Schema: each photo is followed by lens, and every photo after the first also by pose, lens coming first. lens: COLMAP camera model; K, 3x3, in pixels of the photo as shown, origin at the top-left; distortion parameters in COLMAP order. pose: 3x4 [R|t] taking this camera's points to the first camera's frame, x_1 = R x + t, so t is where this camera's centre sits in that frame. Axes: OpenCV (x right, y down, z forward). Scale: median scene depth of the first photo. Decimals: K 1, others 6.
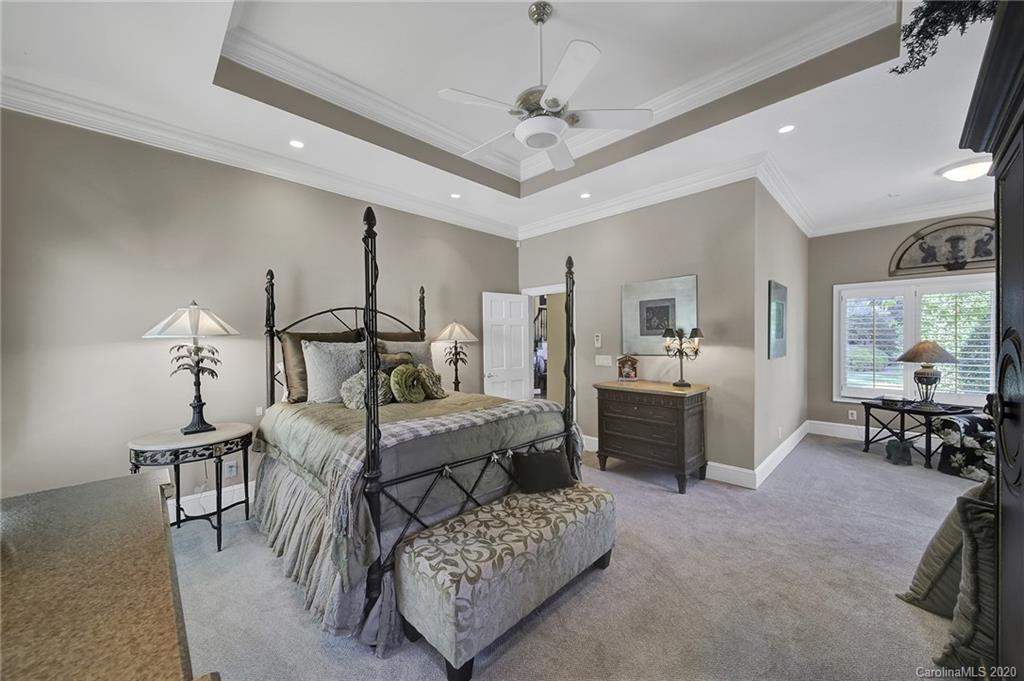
lens RADIAL K [[377.5, 0, 512.0], [0, 377.5, 340.5], [0, 0, 1]] dist [-0.011067, -0.000114]
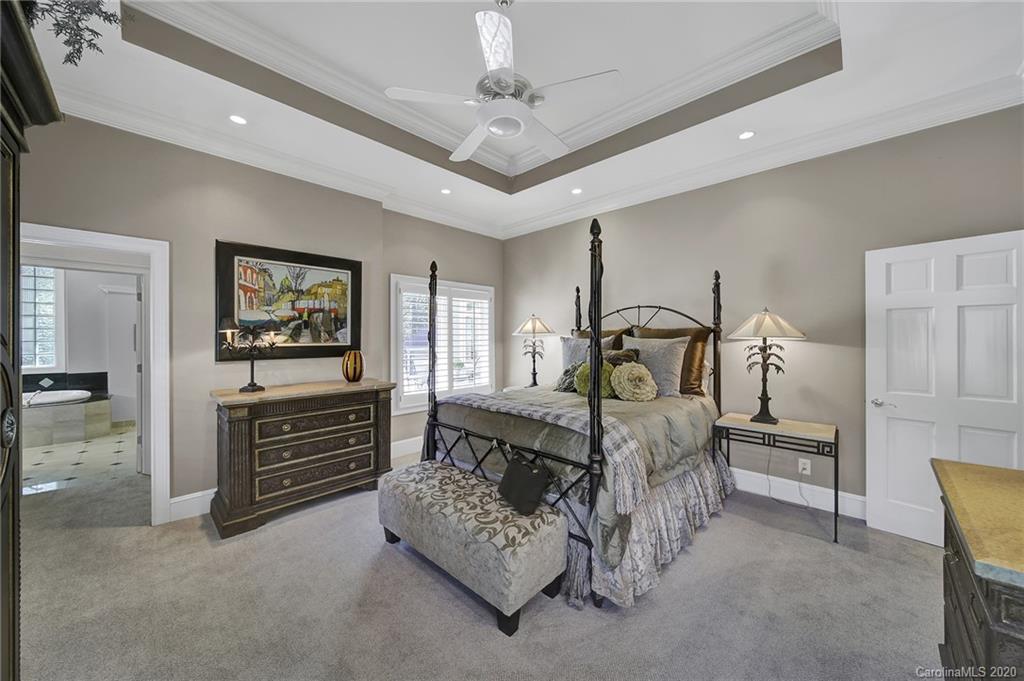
lens RADIAL K [[368.3, 0, 509.5], [0, 368.3, 332.6], [0, 0, 1]] dist [0.000079, -0.000107]
pose [[0.030238, -0.011898, -0.999472, 0.902995], [-0.007448, 0.999899, -0.012129, 0.004680], [0.999515, 0.007810, 0.030146, 0.889079]]
